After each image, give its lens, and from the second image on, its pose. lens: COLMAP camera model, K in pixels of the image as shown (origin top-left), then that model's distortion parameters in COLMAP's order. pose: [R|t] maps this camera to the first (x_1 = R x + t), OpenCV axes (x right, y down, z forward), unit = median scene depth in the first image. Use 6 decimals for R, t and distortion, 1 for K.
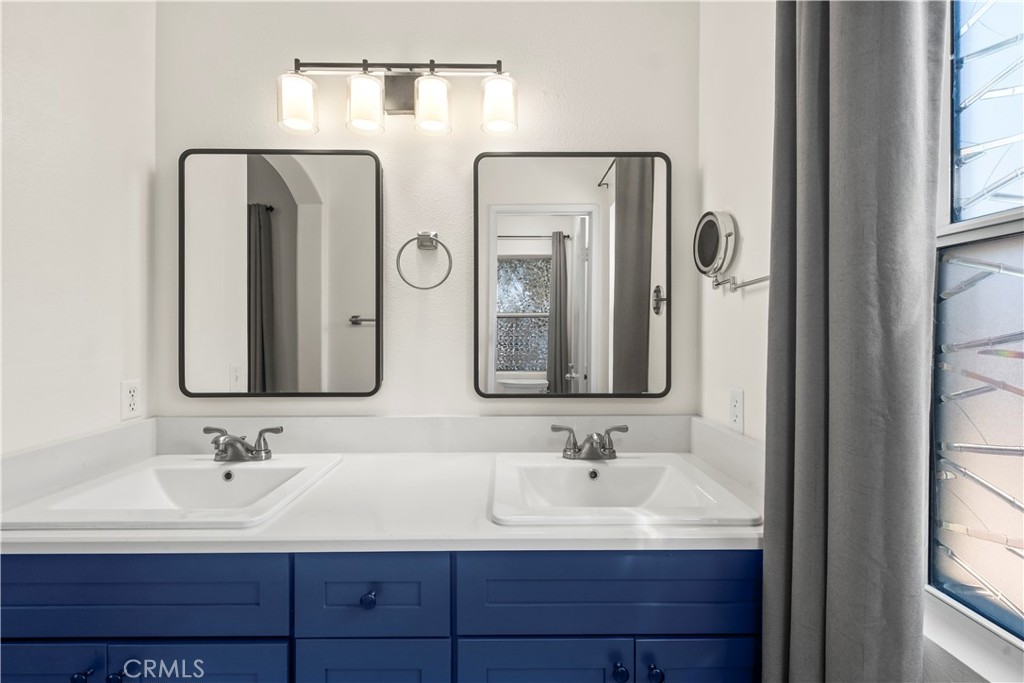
lens RADIAL K [[446.1, 0, 514.0], [0, 446.1, 340.9], [0, 0, 1]] dist [0.011603, -0.000326]
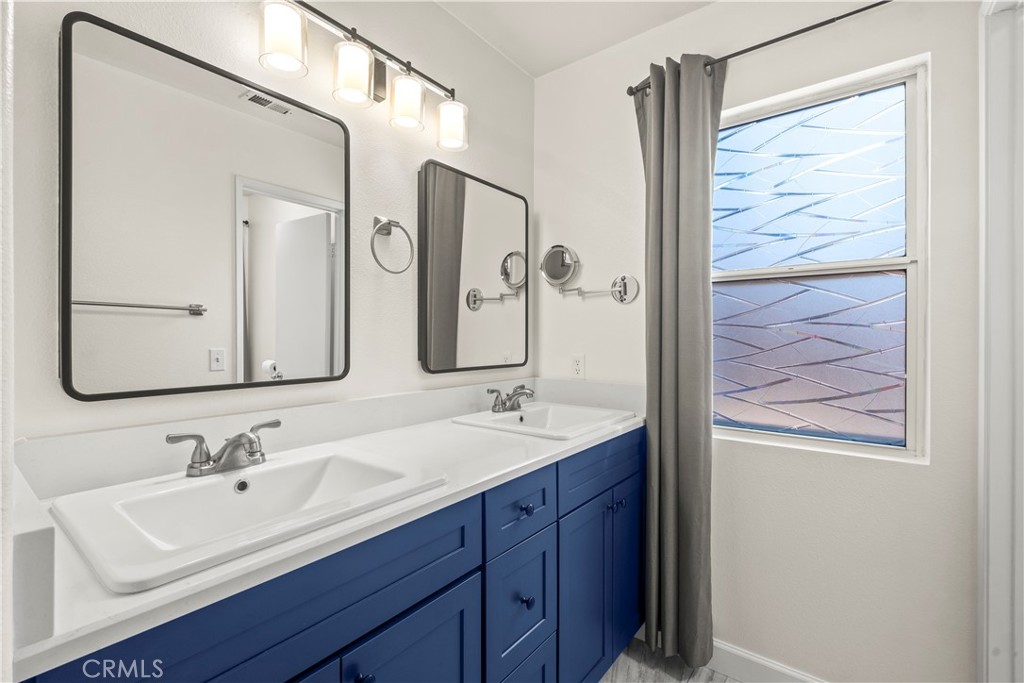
lens RADIAL K [[446.1, 0, 521.6], [0, 446.1, 338.2], [0, 0, 1]] dist [0.011603, -0.000326]
pose [[0.621756, -0.006234, 0.783186, -0.866530], [0.001294, 0.999975, 0.006933, 0.032144], [-0.783210, -0.003298, 0.621748, 0.113479]]
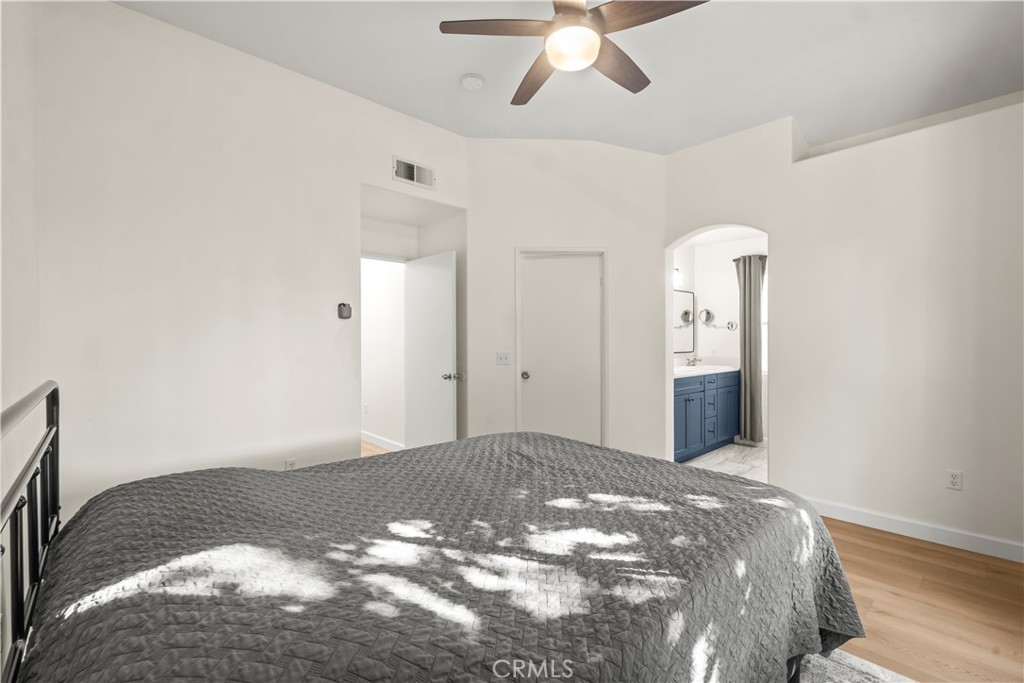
lens RADIAL K [[446.1, 0, 518.2], [0, 446.1, 340.6], [0, 0, 1]] dist [0.011603, -0.000326]
pose [[0.747430, -0.006486, 0.664309, -3.874154], [0.004892, 0.999979, 0.004258, -0.002510], [-0.664323, 0.000067, 0.747446, -1.079123]]
